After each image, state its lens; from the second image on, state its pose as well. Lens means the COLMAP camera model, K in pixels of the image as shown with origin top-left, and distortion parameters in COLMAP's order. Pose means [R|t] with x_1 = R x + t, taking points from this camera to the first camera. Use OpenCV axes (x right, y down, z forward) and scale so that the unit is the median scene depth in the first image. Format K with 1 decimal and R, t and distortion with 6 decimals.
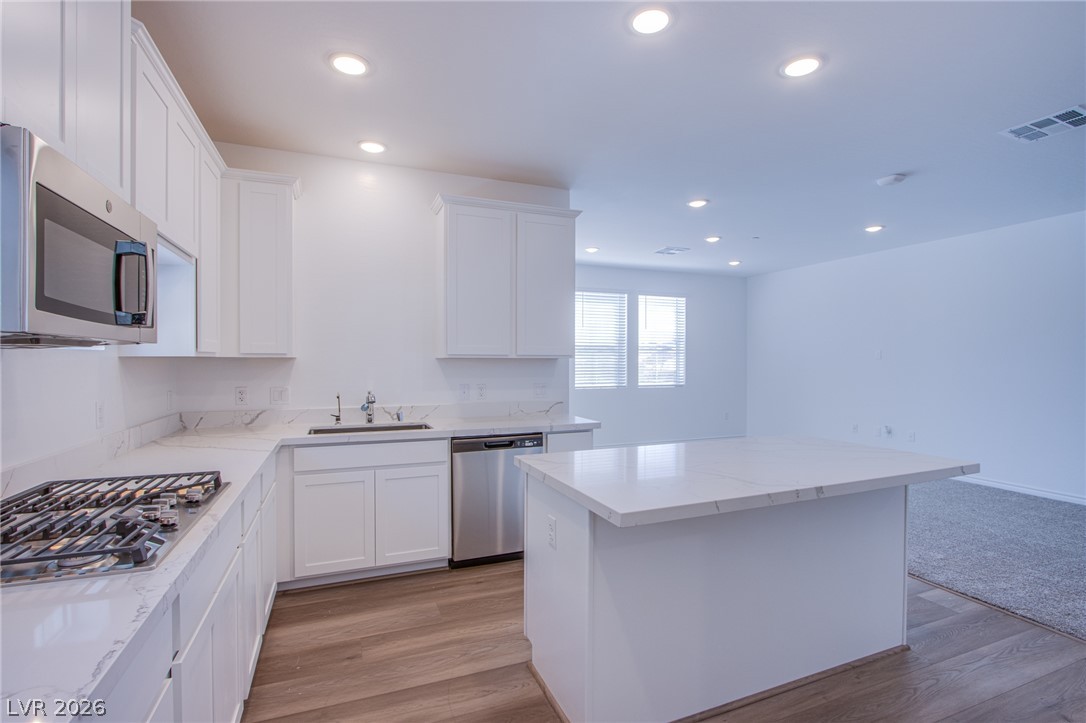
lens RADIAL K [[514.4, 0, 543.0], [0, 514.4, 361.5], [0, 0, 1]] dist [-0.003748, 0.000041]
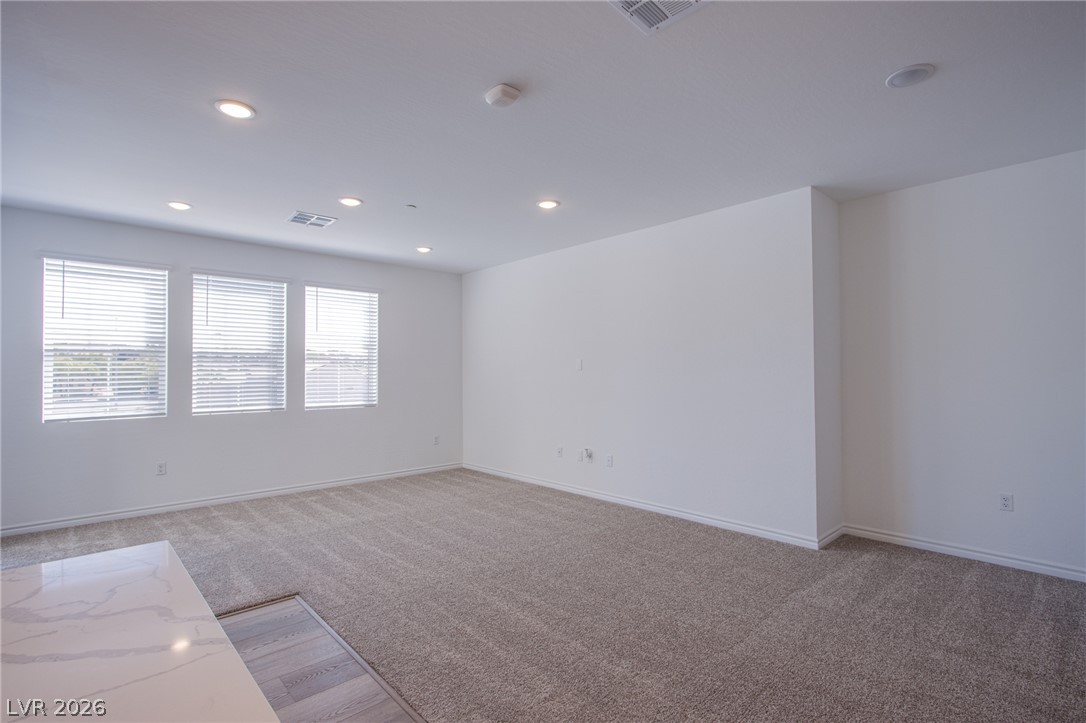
lens RADIAL K [[514.4, 0, 543.0], [0, 514.4, 361.5], [0, 0, 1]] dist [-0.003748, 0.000041]
pose [[0.933284, 0.002532, 0.359130, 0.240963], [0.006299, 0.999706, -0.023418, 0.000045], [-0.359083, 0.024118, 0.932994, 0.185310]]
